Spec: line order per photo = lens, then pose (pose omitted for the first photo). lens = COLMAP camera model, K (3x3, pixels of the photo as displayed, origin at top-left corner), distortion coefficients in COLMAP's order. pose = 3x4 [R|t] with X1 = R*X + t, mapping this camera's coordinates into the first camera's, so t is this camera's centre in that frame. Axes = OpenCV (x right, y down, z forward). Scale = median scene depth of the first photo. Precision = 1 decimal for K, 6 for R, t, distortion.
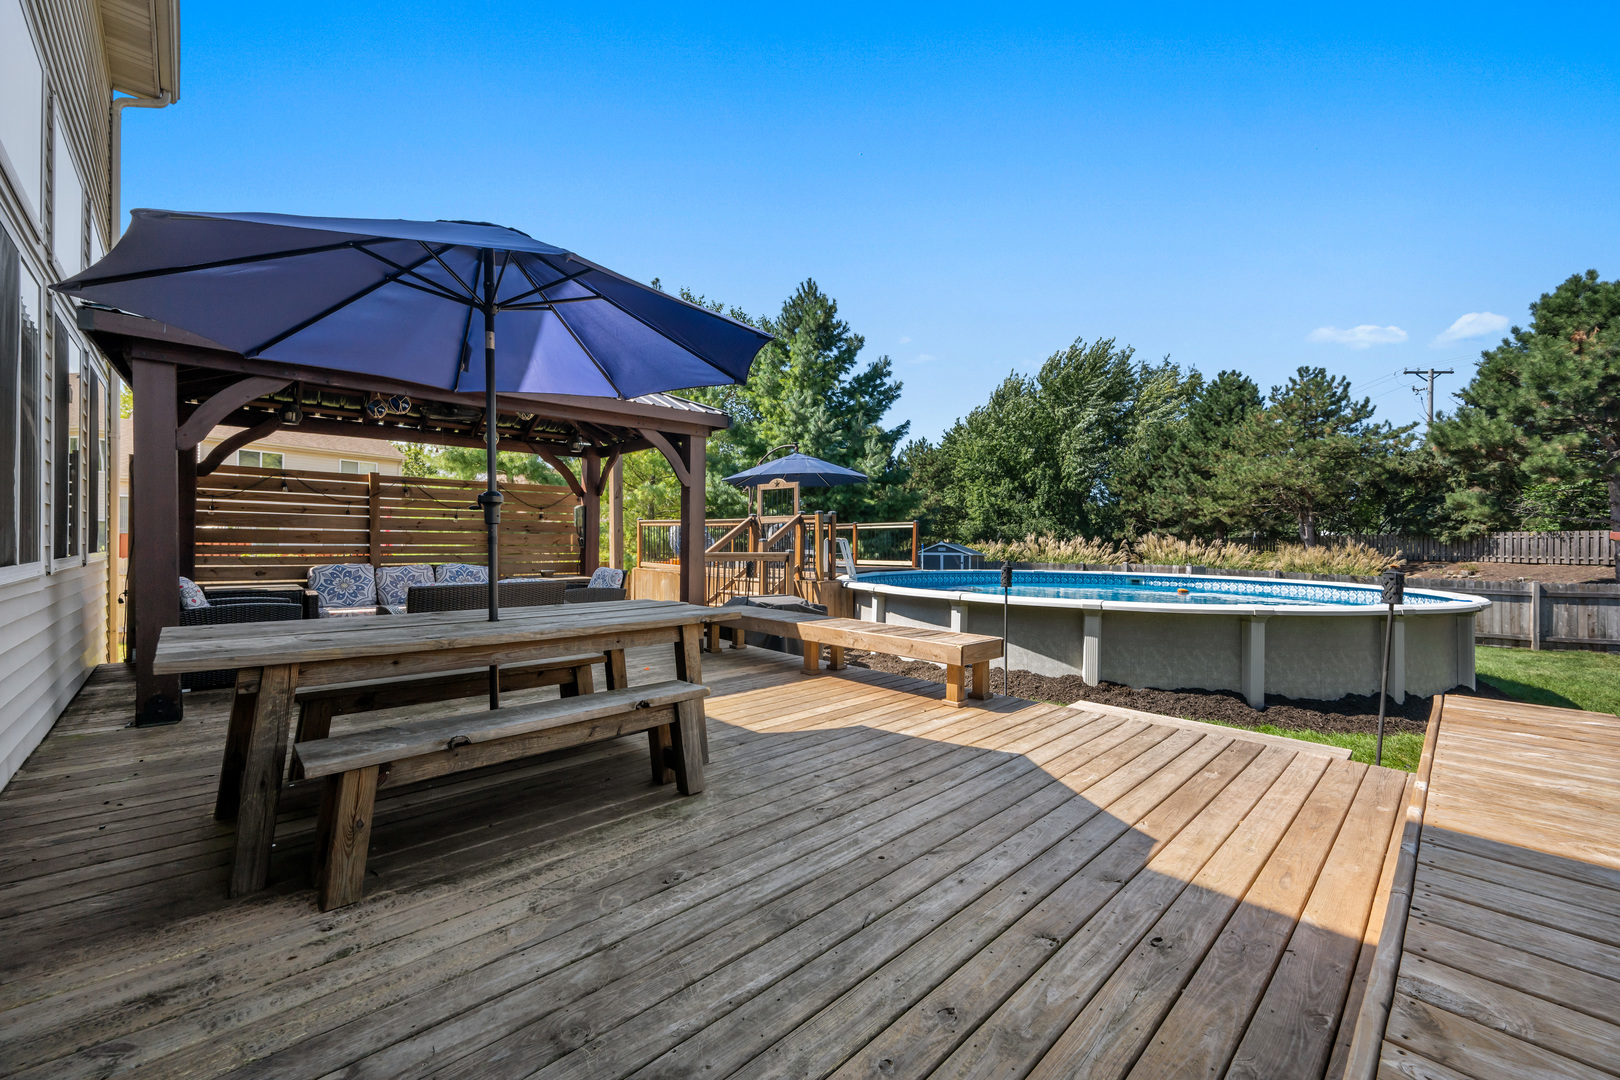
lens RADIAL K [[634.8, 0, 818.1], [0, 634.8, 539.8], [0, 0, 1]] dist [0.008388, -0.001277]
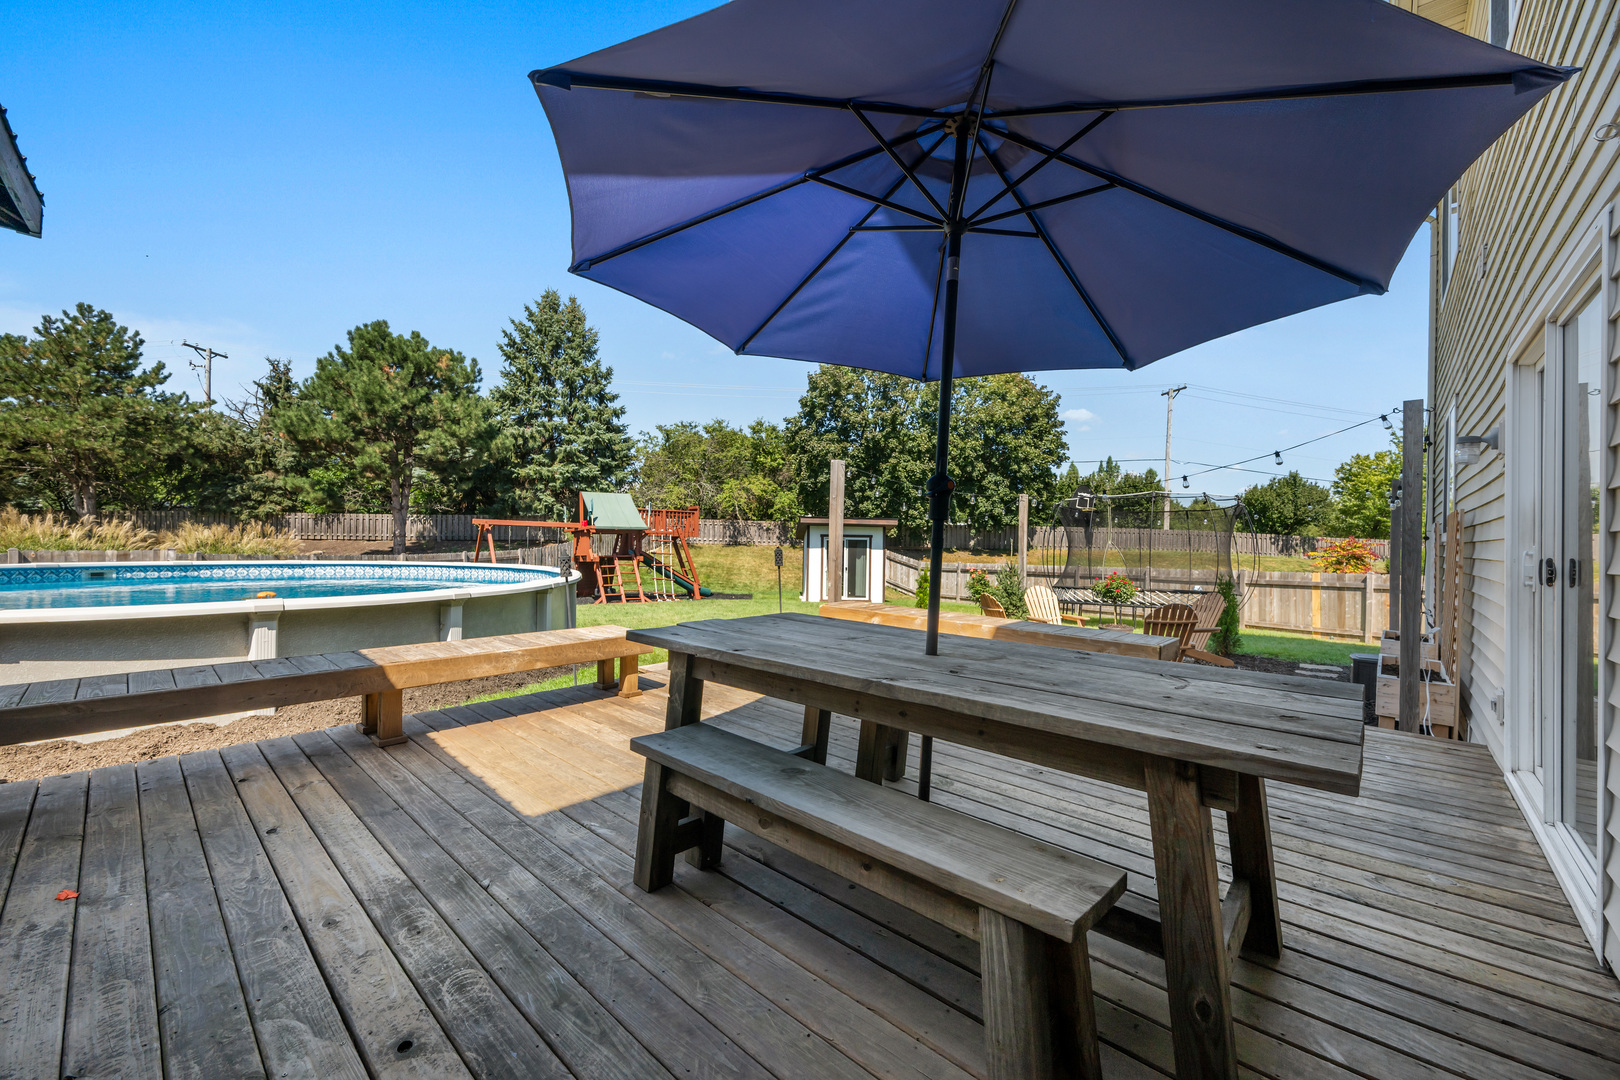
lens RADIAL K [[634.8, 0, 806.9], [0, 634.8, 536.0], [0, 0, 1]] dist [0.008388, -0.001277]
pose [[-0.050989, -0.010581, 0.998643, -0.167704], [-0.022392, 0.999705, 0.009449, -0.001491], [-0.998448, -0.021880, -0.051211, 0.162271]]
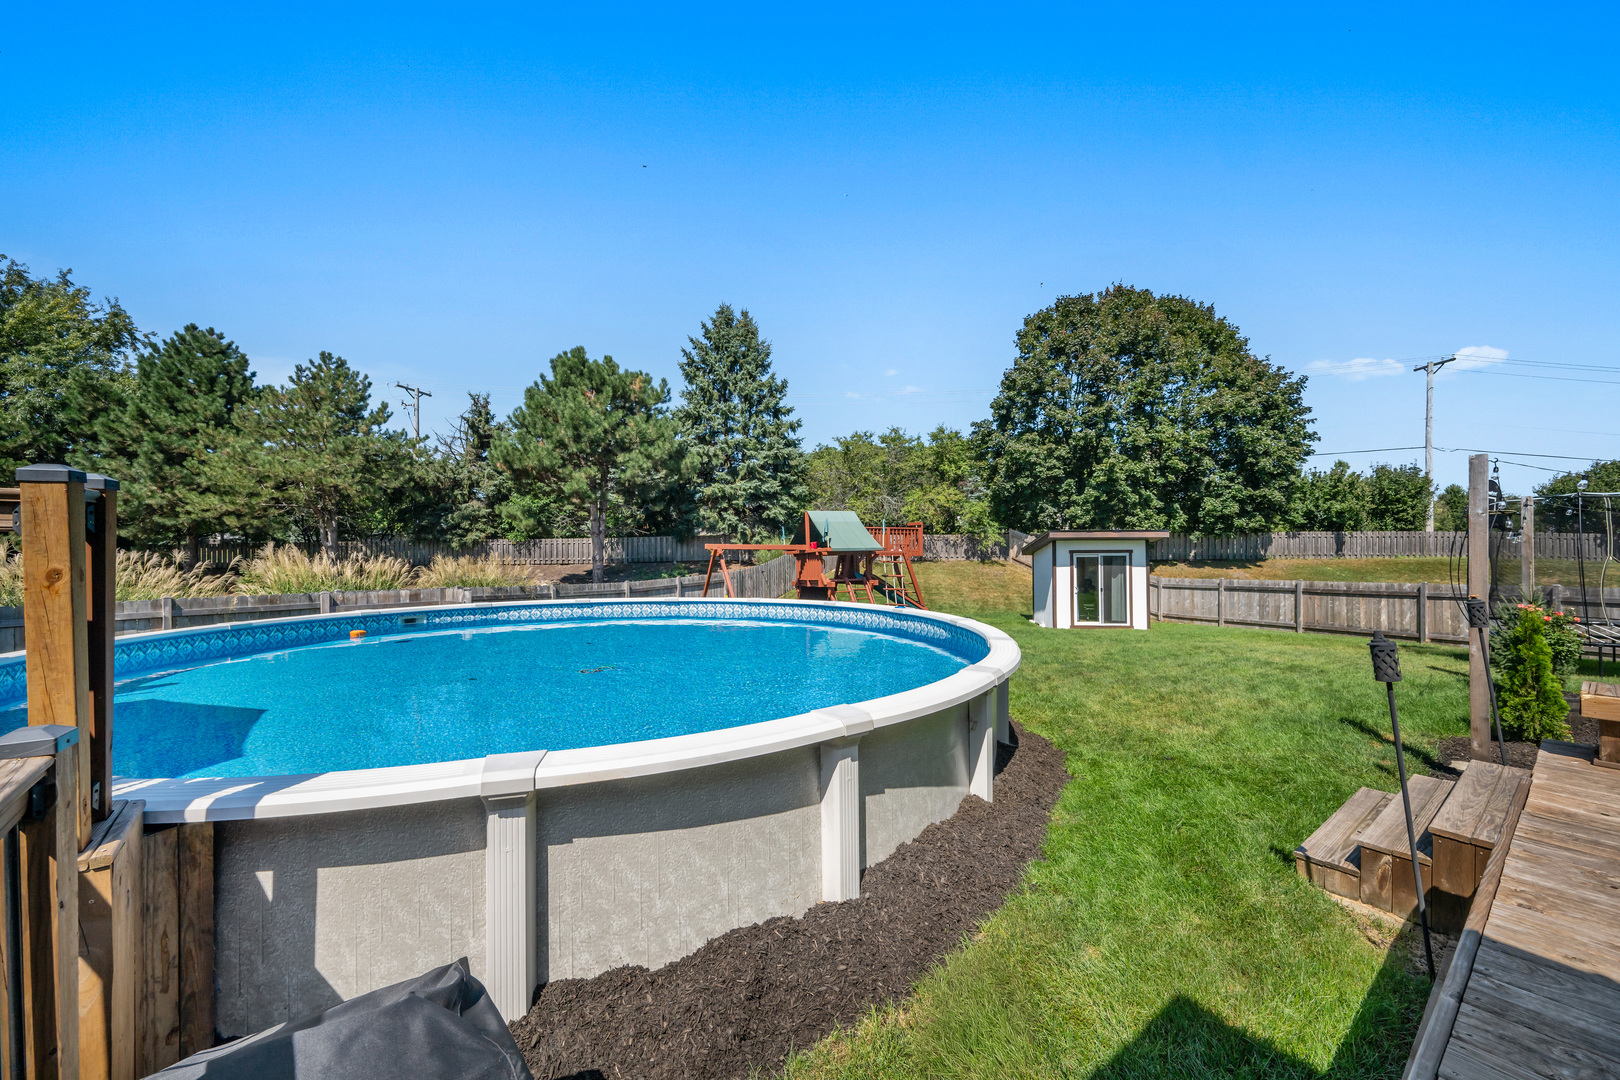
lens RADIAL K [[634.8, 0, 815.1], [0, 634.8, 540.7], [0, 0, 1]] dist [0.008388, -0.001277]
pose [[0.110810, -0.002491, 0.993838, -0.069639], [0.004082, 0.999990, 0.002051, -0.011382], [-0.993833, 0.003829, 0.110819, 0.338601]]
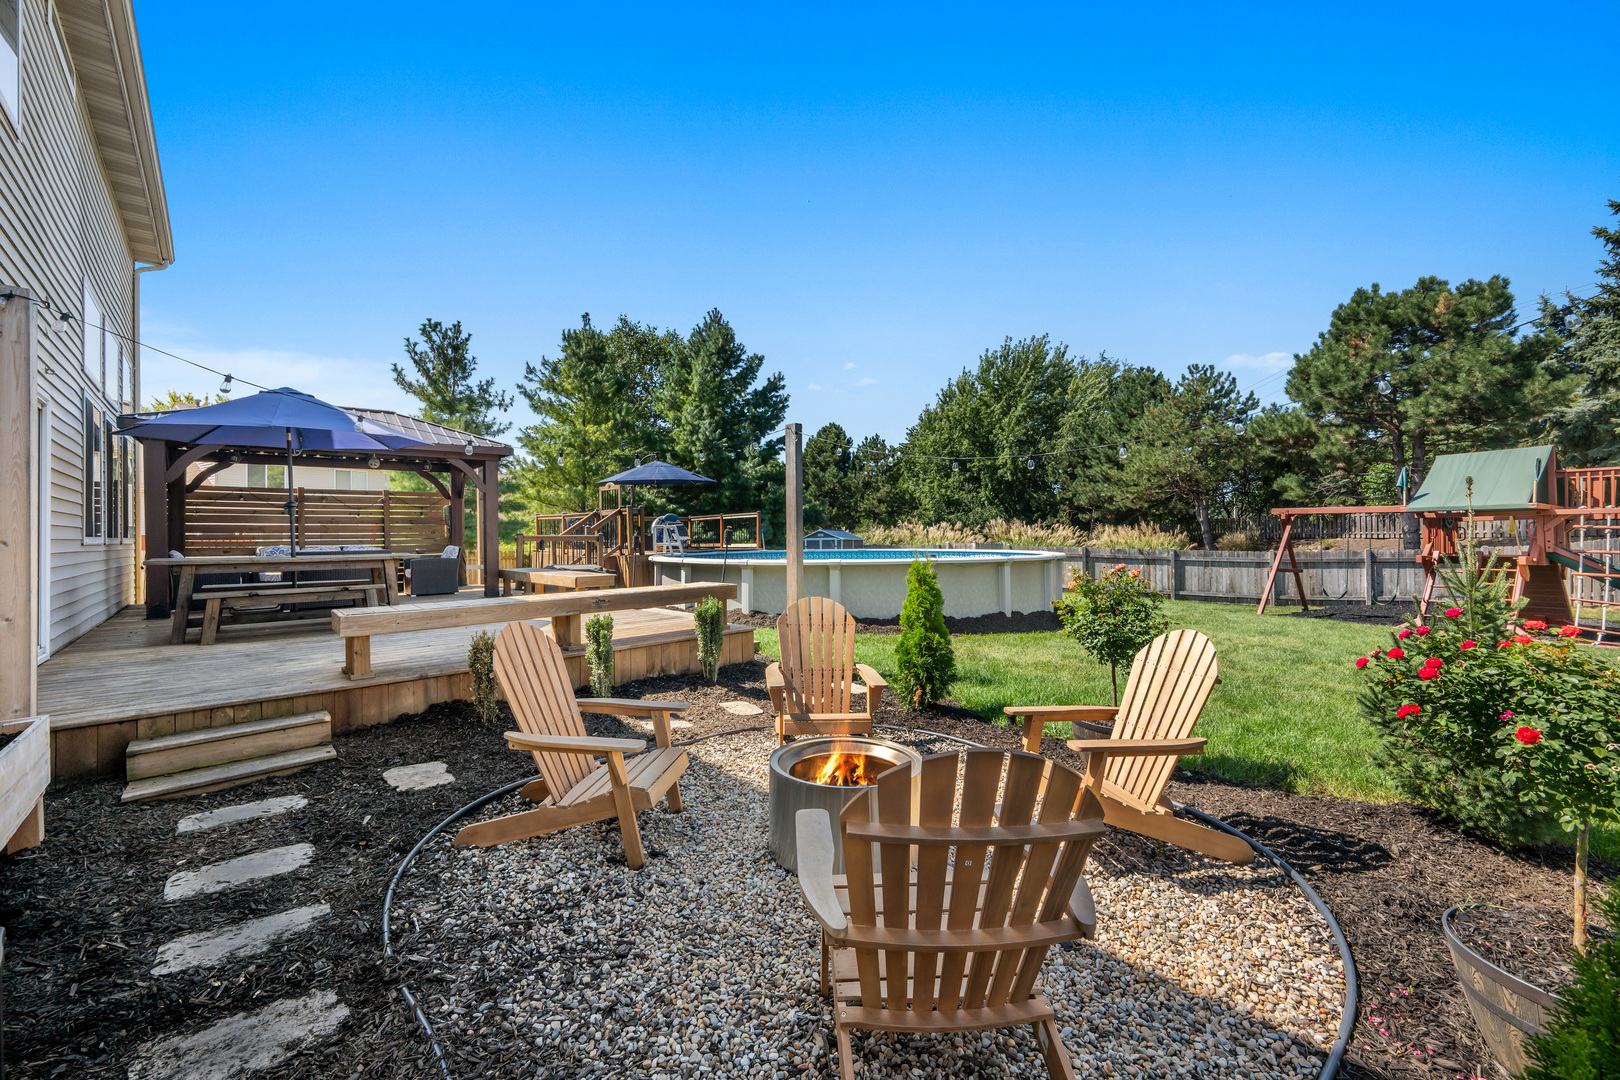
lens RADIAL K [[634.8, 0, 811.4], [0, 634.8, 528.2], [0, 0, 1]] dist [0.008388, -0.001277]
pose [[0.999326, -0.020553, -0.030417, 0.195663], [0.020291, 0.999755, -0.008897, 0.011057], [0.030592, 0.008274, 0.999498, -0.170378]]
